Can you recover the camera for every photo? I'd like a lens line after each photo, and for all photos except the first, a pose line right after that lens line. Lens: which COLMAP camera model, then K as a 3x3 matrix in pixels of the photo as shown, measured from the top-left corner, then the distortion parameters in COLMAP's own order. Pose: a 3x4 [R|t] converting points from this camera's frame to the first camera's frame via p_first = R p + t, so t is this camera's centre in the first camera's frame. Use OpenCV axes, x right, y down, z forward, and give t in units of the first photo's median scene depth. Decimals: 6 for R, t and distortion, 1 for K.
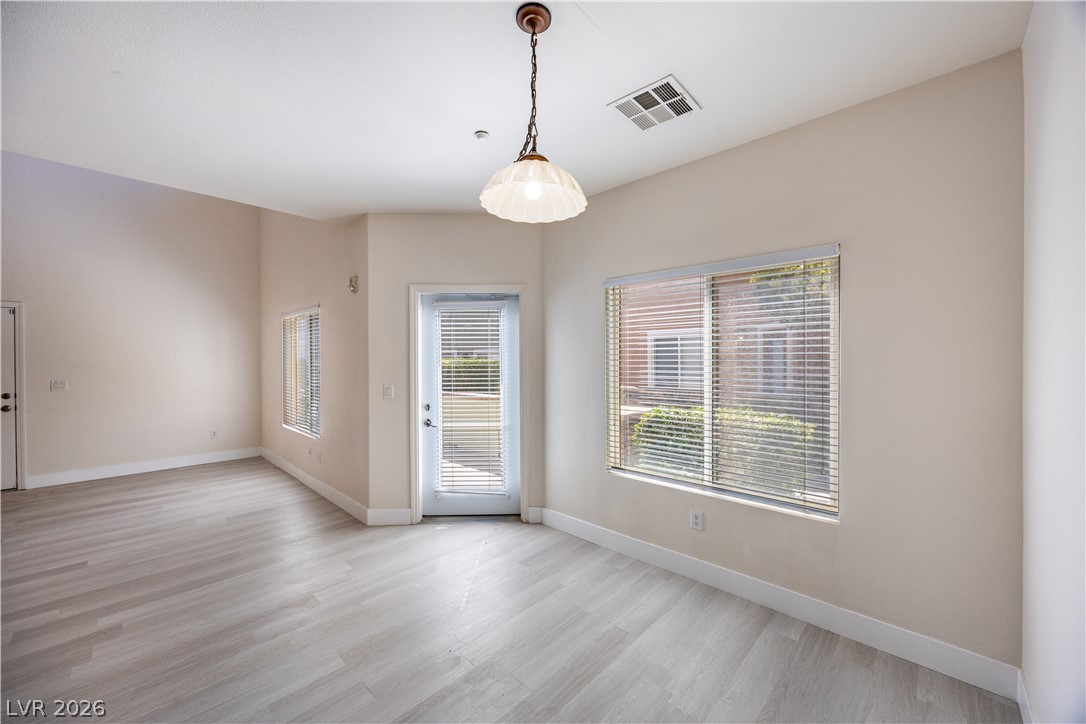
lens RADIAL K [[415.5, 0, 562.4], [0, 415.5, 359.7], [0, 0, 1]] dist [-0.001765, -0.000201]
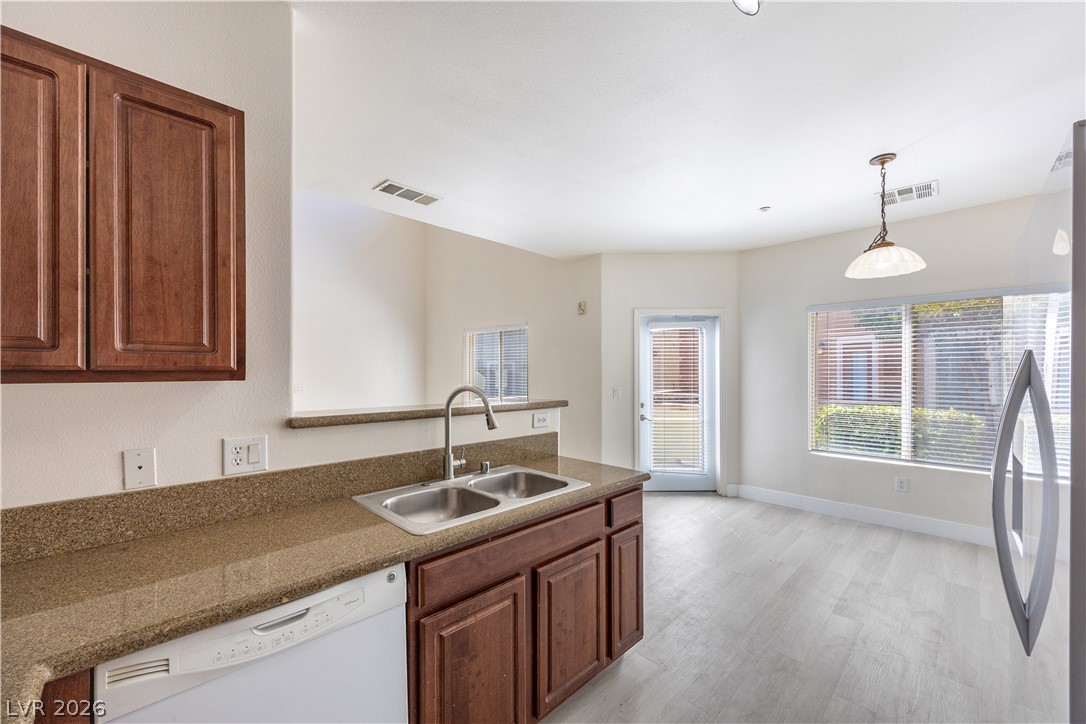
lens RADIAL K [[425.5, 0, 556.2], [0, 425.5, 370.8], [0, 0, 1]] dist [-0.002440, -0.000151]
pose [[0.999395, 0.002481, -0.034697, -0.557369], [-0.002561, 0.999994, -0.002269, 0.013525], [0.034692, 0.002357, 0.999395, -0.315510]]
